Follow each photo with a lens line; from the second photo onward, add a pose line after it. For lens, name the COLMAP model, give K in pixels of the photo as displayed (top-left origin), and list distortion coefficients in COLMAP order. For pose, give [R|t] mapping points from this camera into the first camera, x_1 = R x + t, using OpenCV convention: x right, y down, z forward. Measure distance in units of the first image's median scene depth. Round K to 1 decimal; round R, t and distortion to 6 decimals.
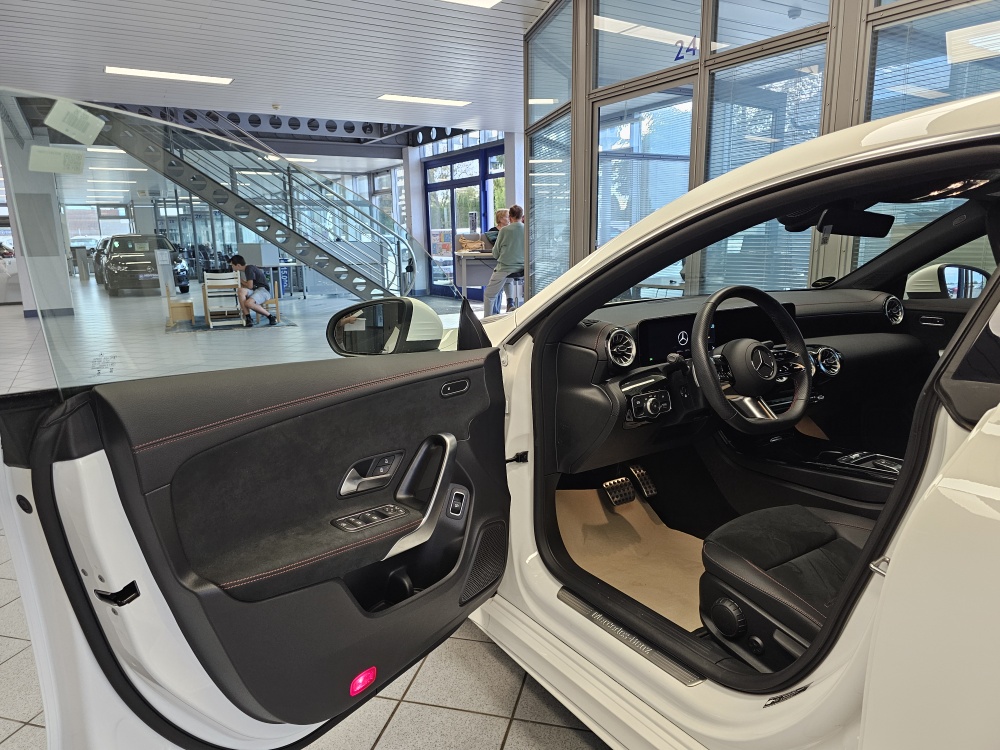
lens RADIAL K [[670.8, 0, 501.2], [0, 670.8, 365.3], [0, 0, 1]] dist [0.085404, -0.099992]
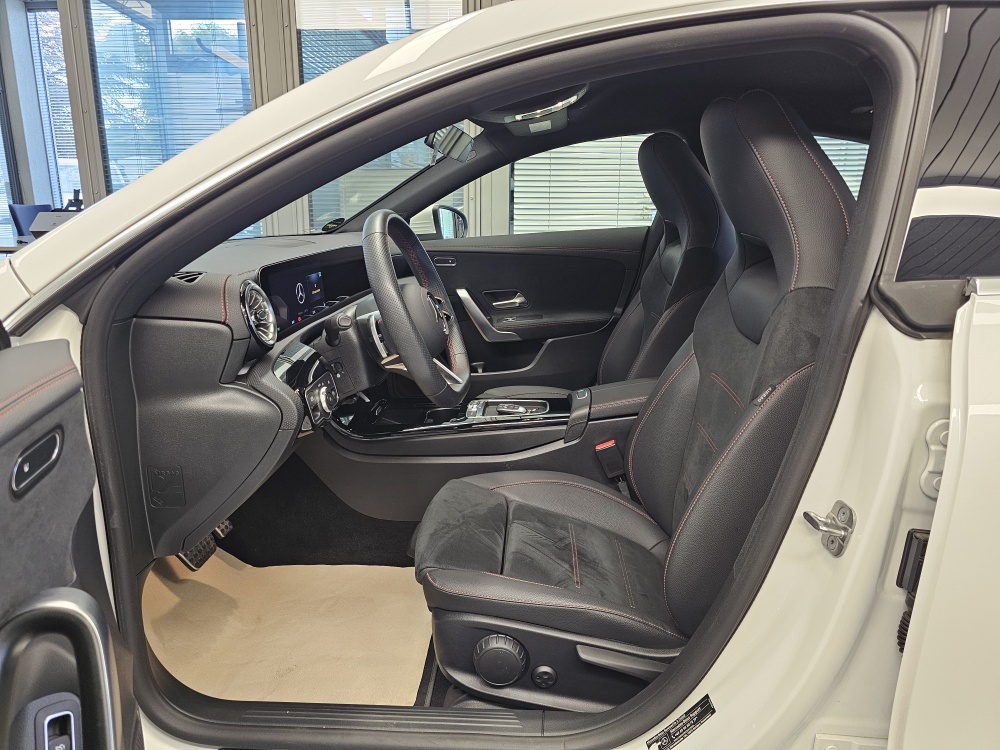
lens RADIAL K [[670.8, 0, 501.2], [0, 670.8, 365.3], [0, 0, 1]] dist [0.085404, -0.099992]
pose [[0.601720, -0.169239, 0.780571, -0.158041], [0.132478, 0.984904, 0.111418, -0.019424], [-0.787644, 0.036366, 0.615056, 0.463260]]
